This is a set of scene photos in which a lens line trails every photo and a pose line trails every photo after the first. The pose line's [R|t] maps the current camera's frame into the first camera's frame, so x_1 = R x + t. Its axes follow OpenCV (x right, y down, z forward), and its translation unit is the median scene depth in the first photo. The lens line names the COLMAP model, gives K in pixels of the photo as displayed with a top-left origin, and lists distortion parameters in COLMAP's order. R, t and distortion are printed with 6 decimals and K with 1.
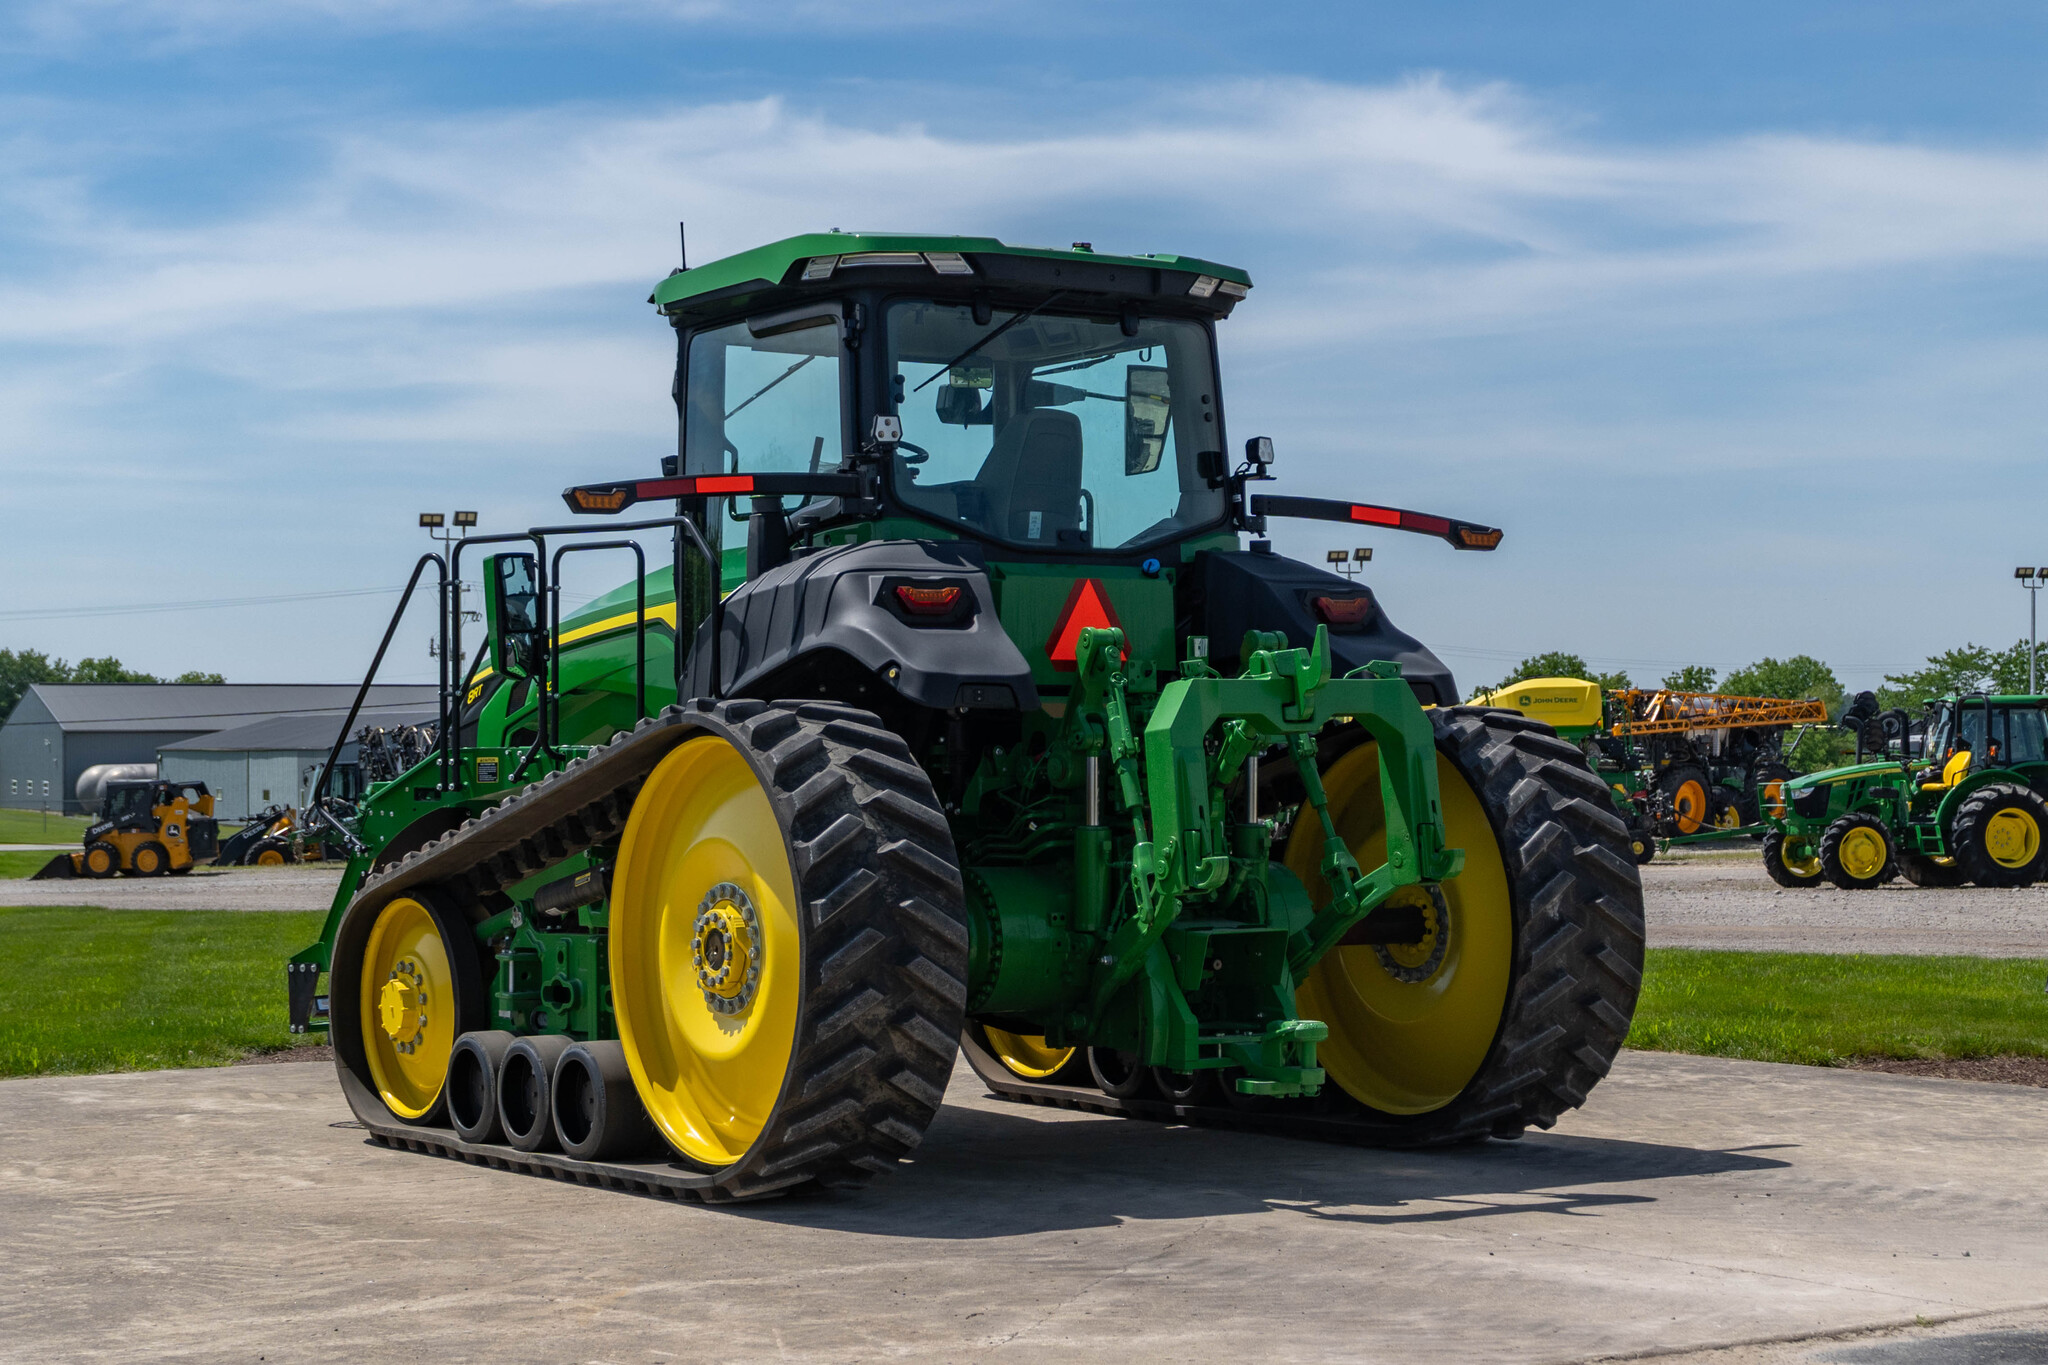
lens RADIAL K [[3487.3, 0, 965.3], [0, 3487.3, 680.4], [0, 0, 1]] dist [0.053433, 0.252150]
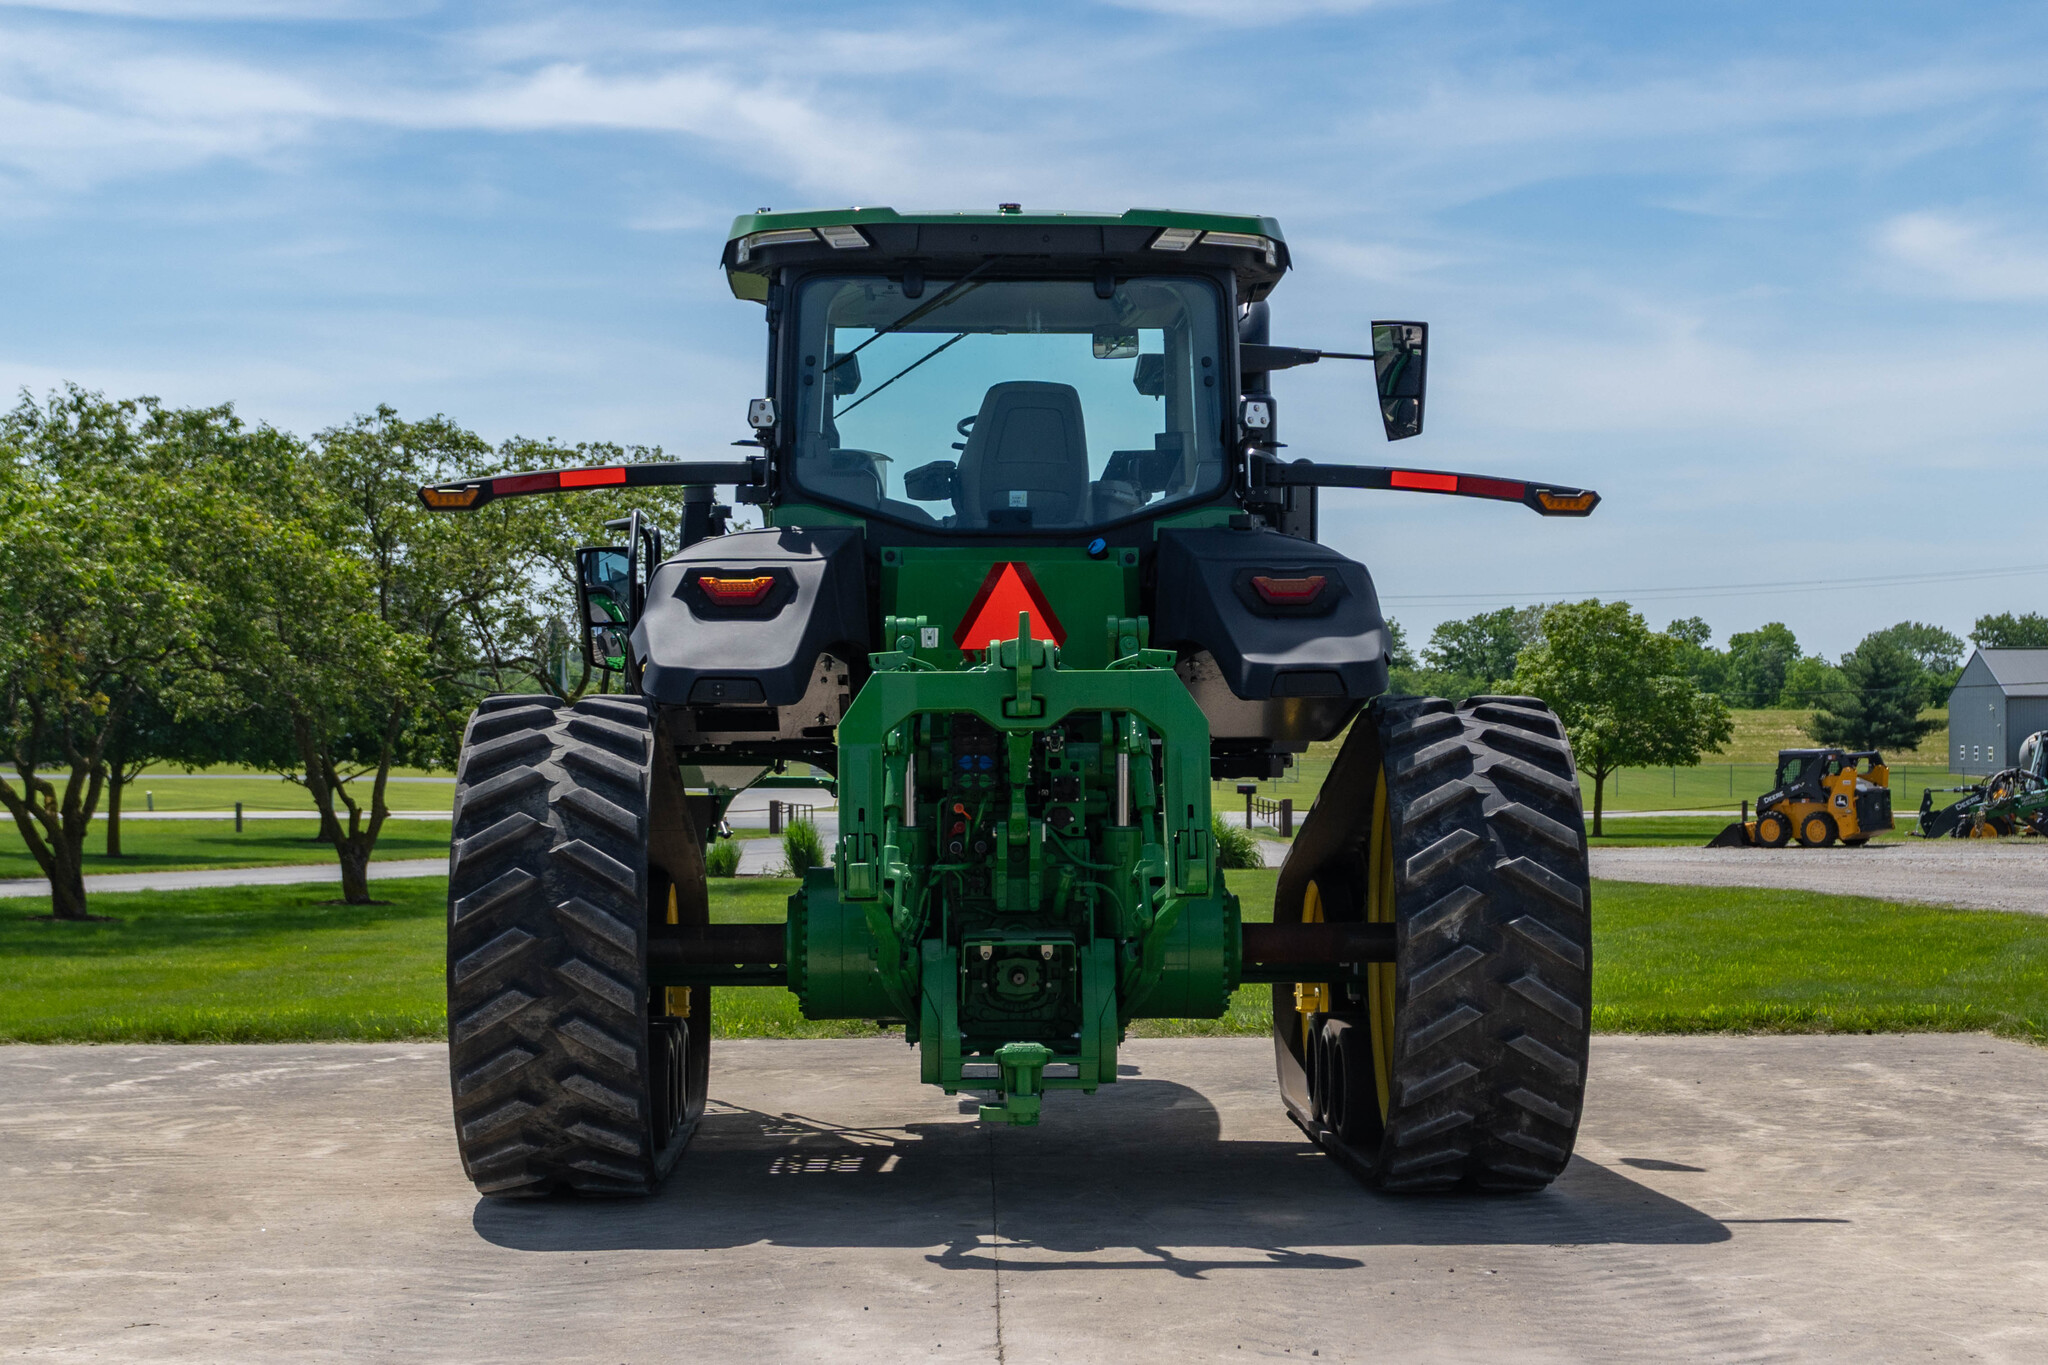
lens RADIAL K [[3487.3, 0, 965.3], [0, 3487.3, 680.4], [0, 0, 1]] dist [0.053433, 0.252150]
pose [[0.865434, -0.004507, -0.501002, 0.501968], [0.009311, 0.999932, 0.007087, -0.004141], [0.500936, -0.010798, 0.865417, 0.184446]]
